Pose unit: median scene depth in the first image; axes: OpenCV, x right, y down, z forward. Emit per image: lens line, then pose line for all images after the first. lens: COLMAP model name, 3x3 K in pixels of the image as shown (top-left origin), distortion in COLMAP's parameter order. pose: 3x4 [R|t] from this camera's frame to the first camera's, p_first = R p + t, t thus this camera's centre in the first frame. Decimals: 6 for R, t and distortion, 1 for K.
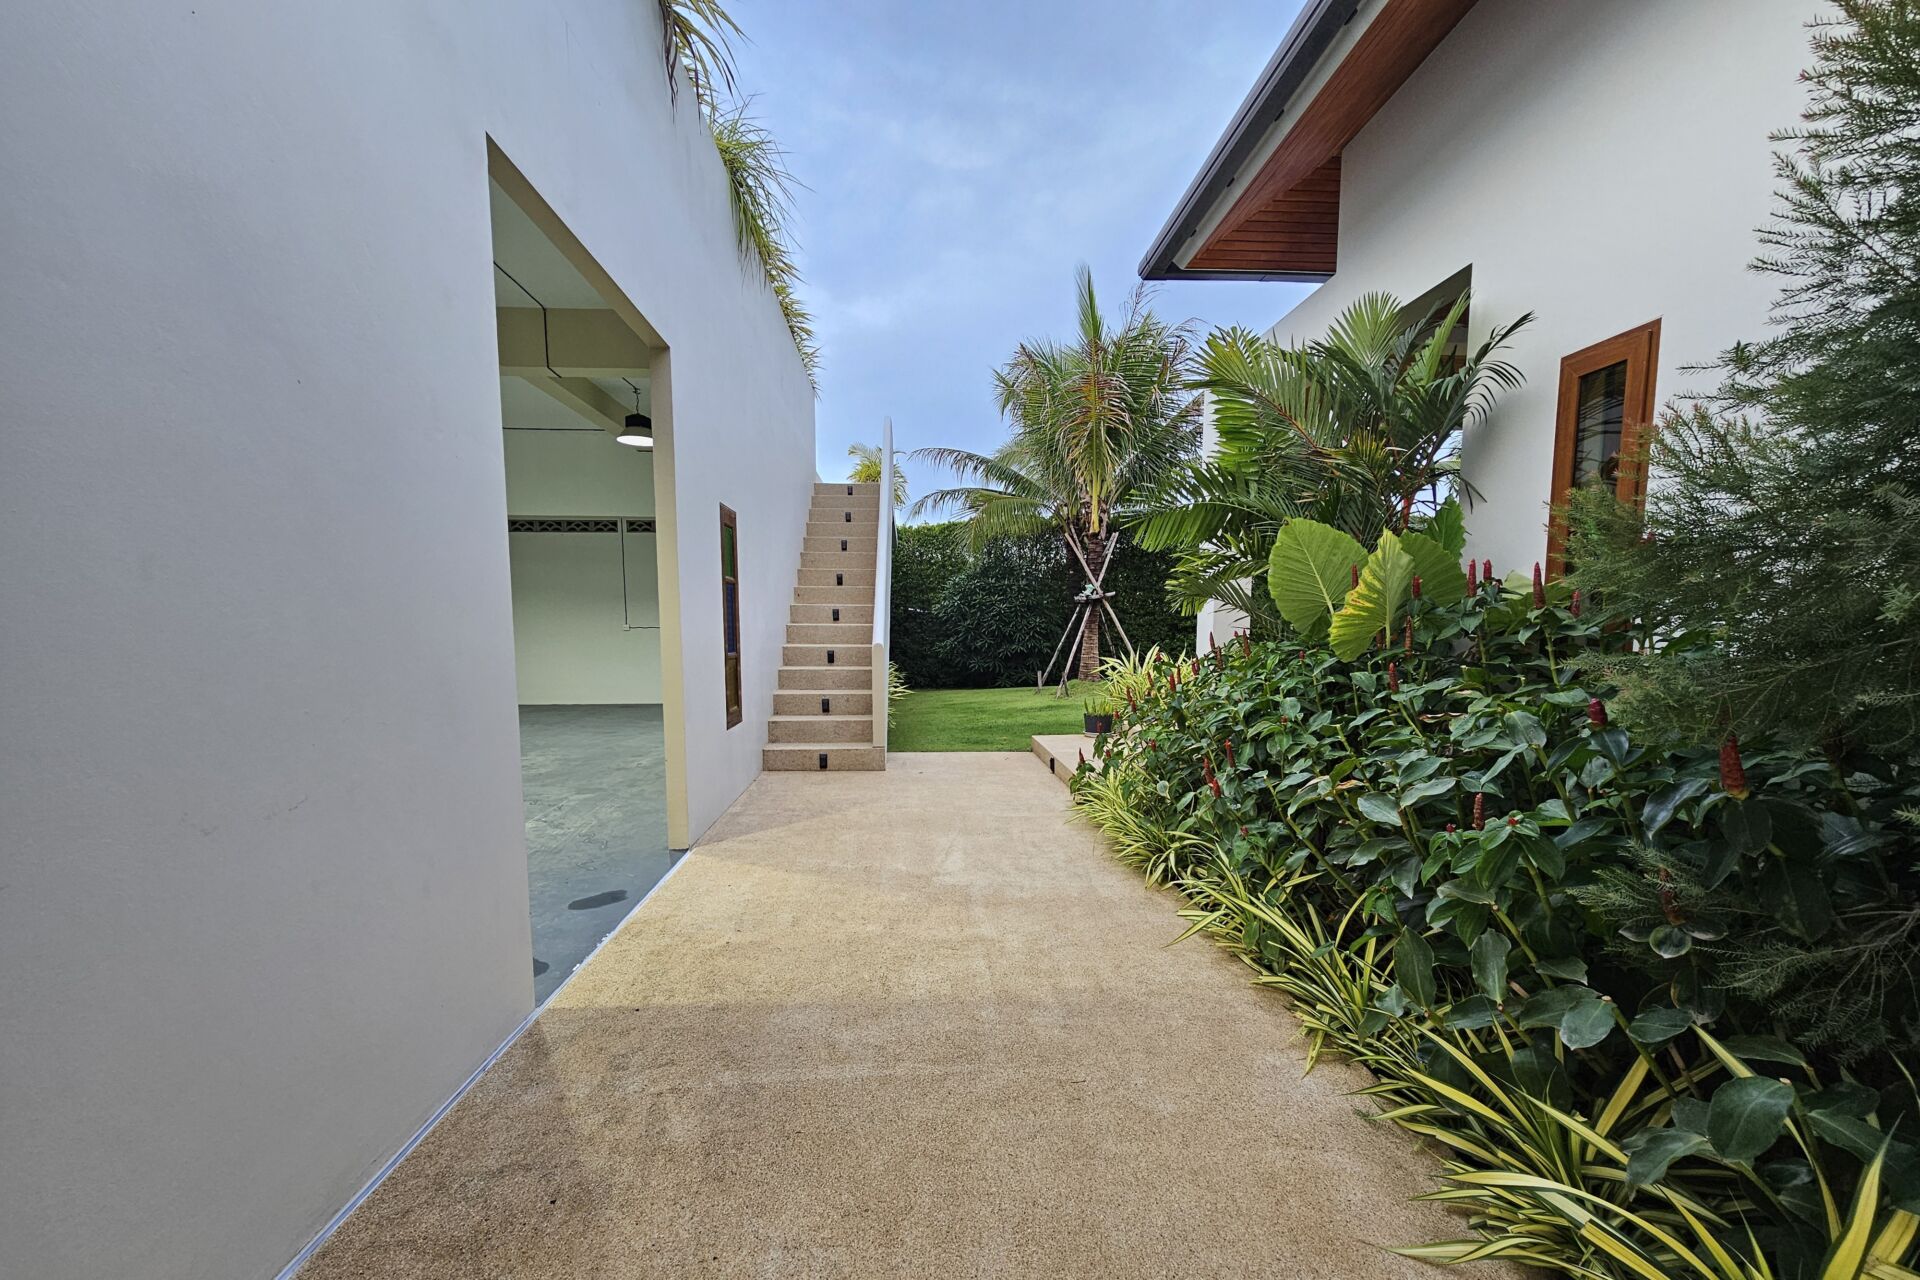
lens RADIAL K [[788.0, 0, 991.8], [0, 788.0, 703.6], [0, 0, 1]] dist [0.000013, -0.000010]
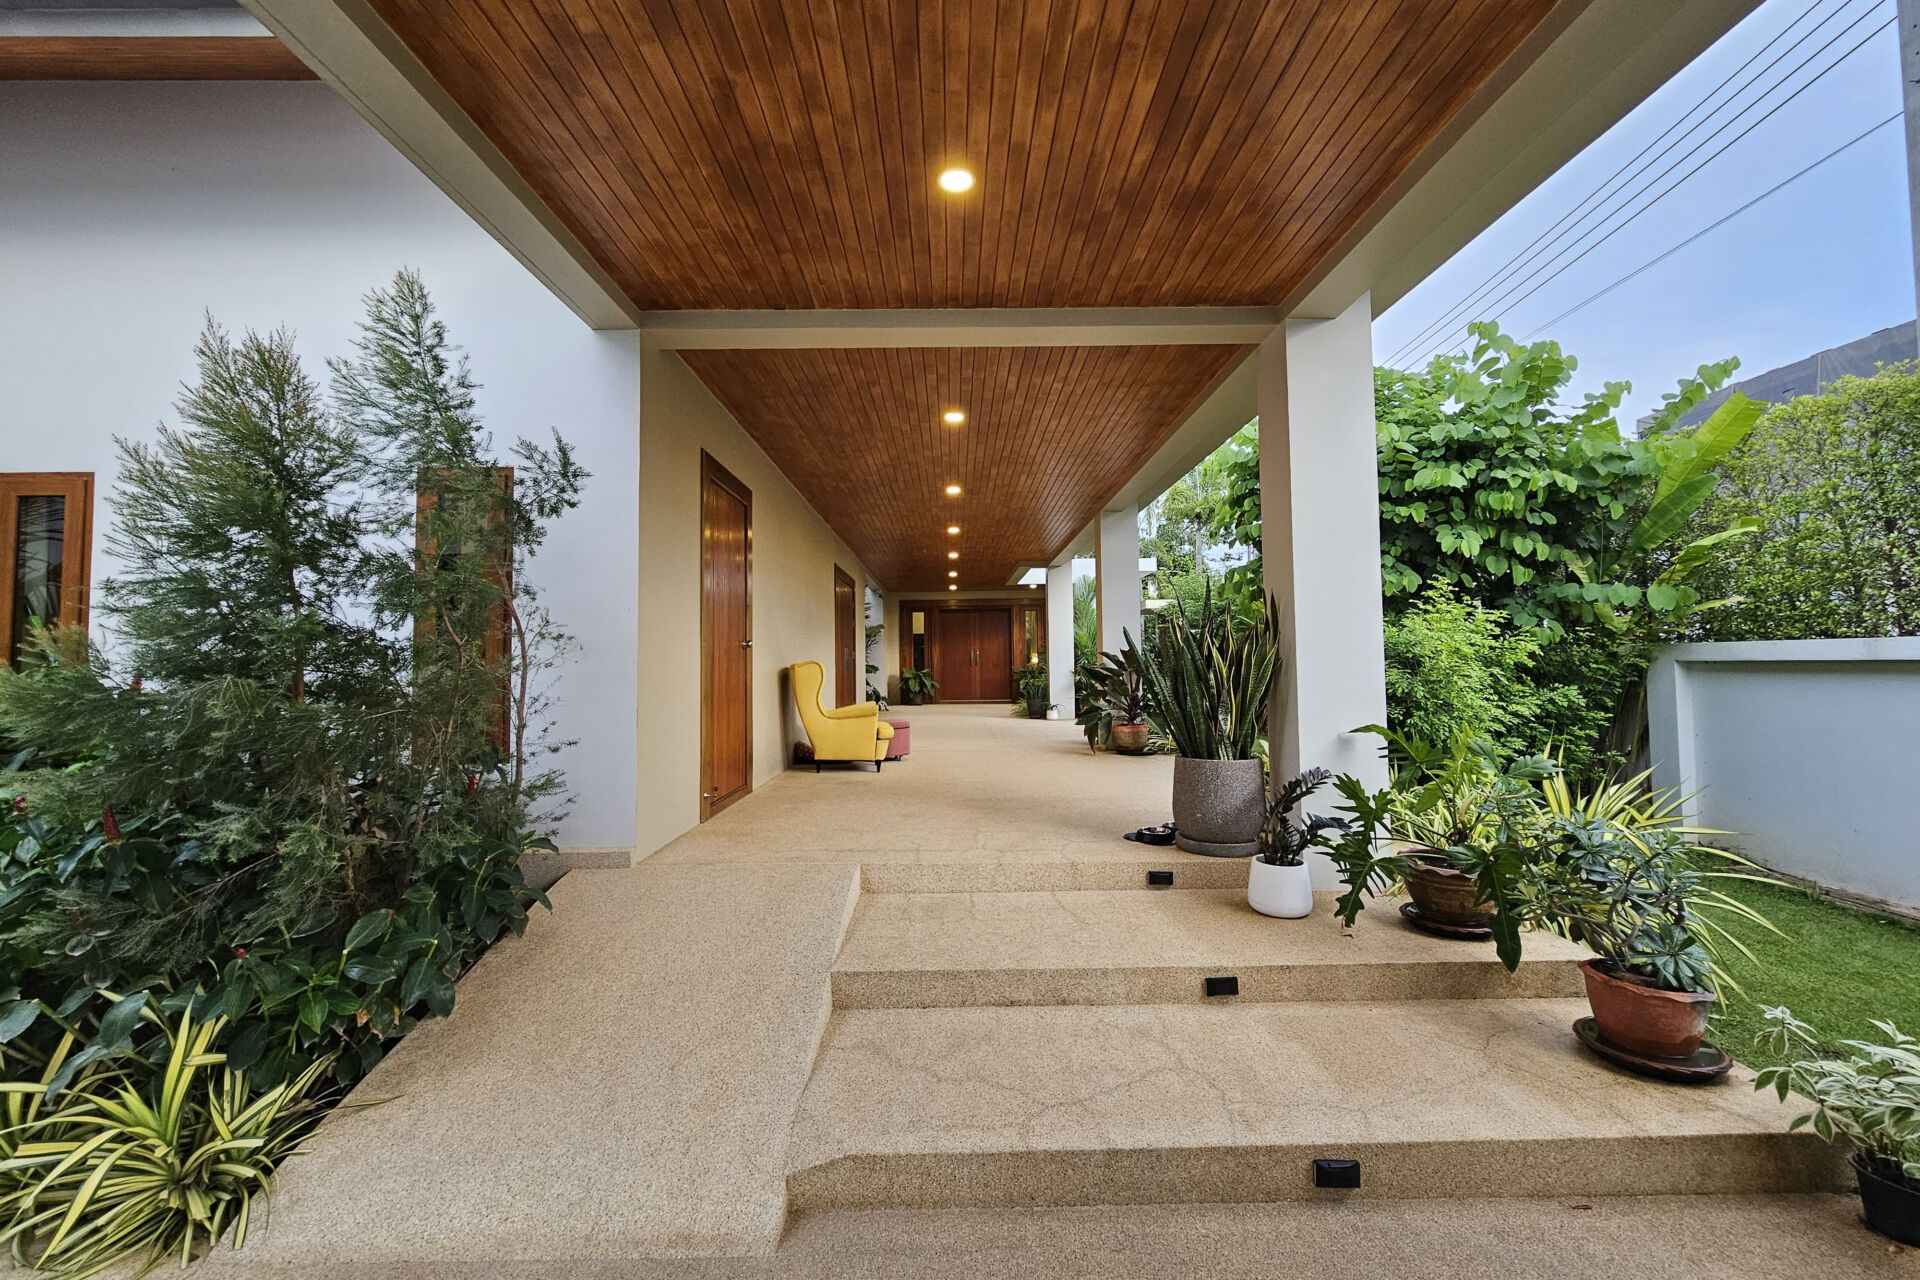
lens RADIAL K [[788.0, 0, 960.6], [0, 788.0, 629.2], [0, 0, 1]] dist [0.000013, -0.000010]
pose [[0.084282, 0.039461, 0.995660, -0.266556], [0.106287, 0.993159, -0.048359, -0.029218], [-0.990757, 0.109902, 0.079511, -0.425760]]
